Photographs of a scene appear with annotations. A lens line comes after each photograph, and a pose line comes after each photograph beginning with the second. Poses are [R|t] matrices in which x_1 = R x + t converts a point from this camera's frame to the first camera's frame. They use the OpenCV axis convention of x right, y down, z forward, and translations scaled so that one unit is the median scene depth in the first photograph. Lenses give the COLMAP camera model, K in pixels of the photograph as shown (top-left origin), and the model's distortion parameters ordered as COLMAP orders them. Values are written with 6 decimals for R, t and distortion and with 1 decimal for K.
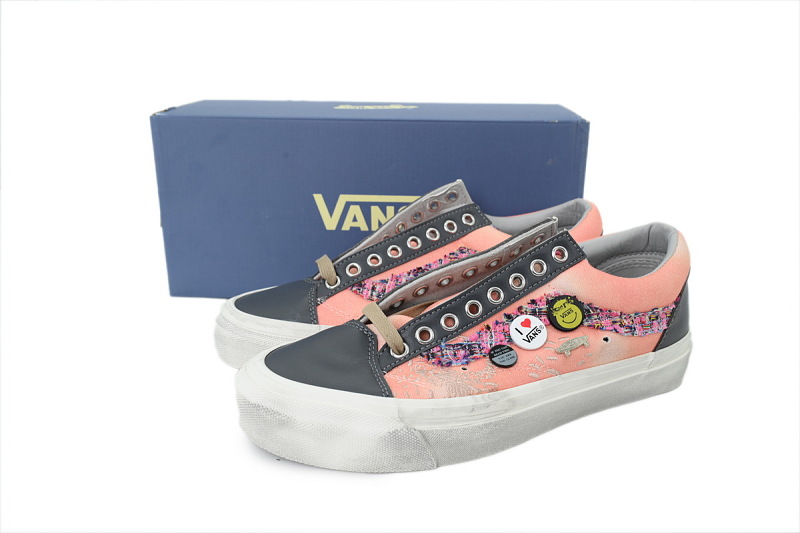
lens RADIAL K [[649.4, 0, 400.0], [0, 649.4, 266.5], [0, 0, 1]] dist [0.107921, -0.001125]
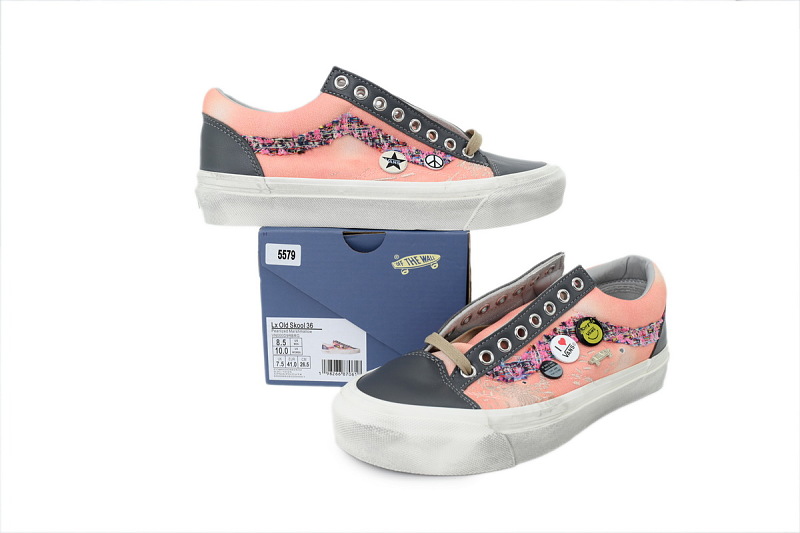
lens RADIAL K [[649.4, 0, 400.0], [0, 649.4, 266.5], [0, 0, 1]] dist [0.107921, -0.001125]
pose [[0.980044, -0.049999, 0.192389, -0.338454], [0.061547, 0.996614, -0.054518, -0.005689], [-0.189012, 0.065271, 0.979803, -0.158912]]
